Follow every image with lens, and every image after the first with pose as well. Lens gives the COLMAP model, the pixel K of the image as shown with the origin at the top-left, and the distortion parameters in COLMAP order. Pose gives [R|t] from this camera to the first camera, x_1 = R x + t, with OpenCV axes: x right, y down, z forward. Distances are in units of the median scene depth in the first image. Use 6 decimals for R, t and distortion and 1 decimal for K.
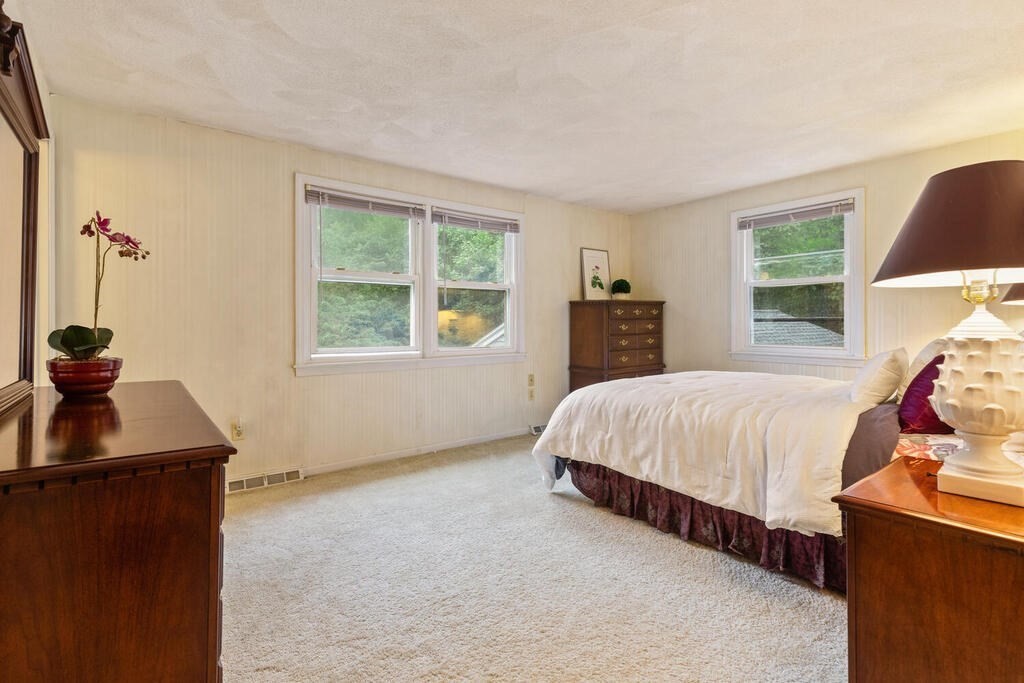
lens RADIAL K [[476.6, 0, 510.3], [0, 476.6, 334.0], [0, 0, 1]] dist [0.003432, 0.000049]
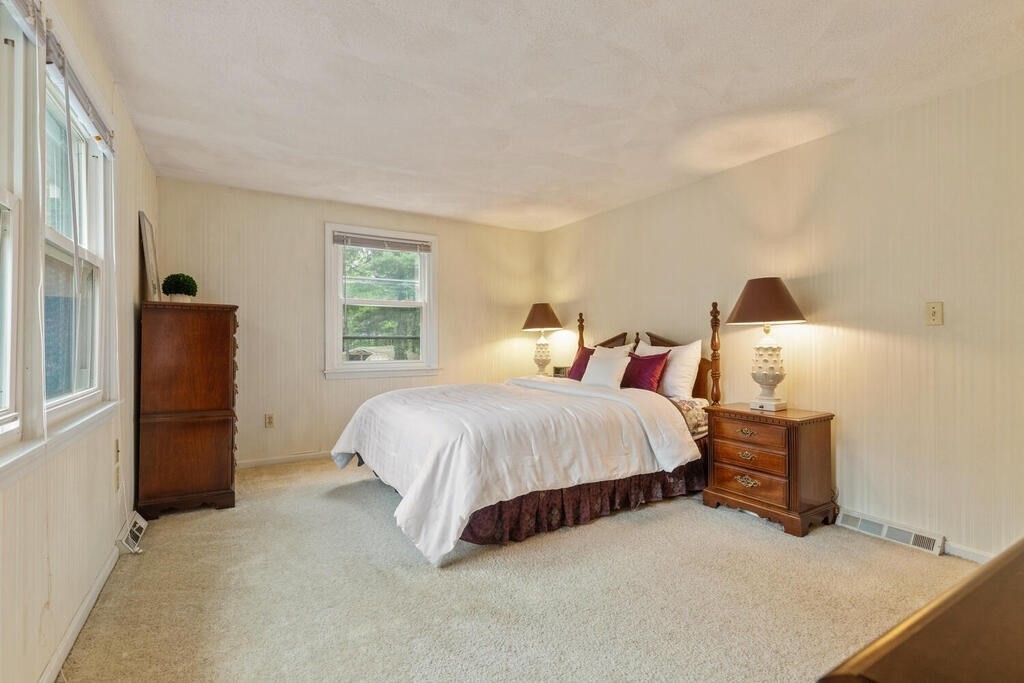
lens RADIAL K [[476.6, 0, 513.0], [0, 476.6, 341.2], [0, 0, 1]] dist [0.003432, 0.000049]
pose [[0.112982, 0.000786, 0.993597, -0.774587], [0.021255, 0.999769, -0.003208, -0.019204], [-0.993370, 0.021482, 0.112940, 0.966132]]
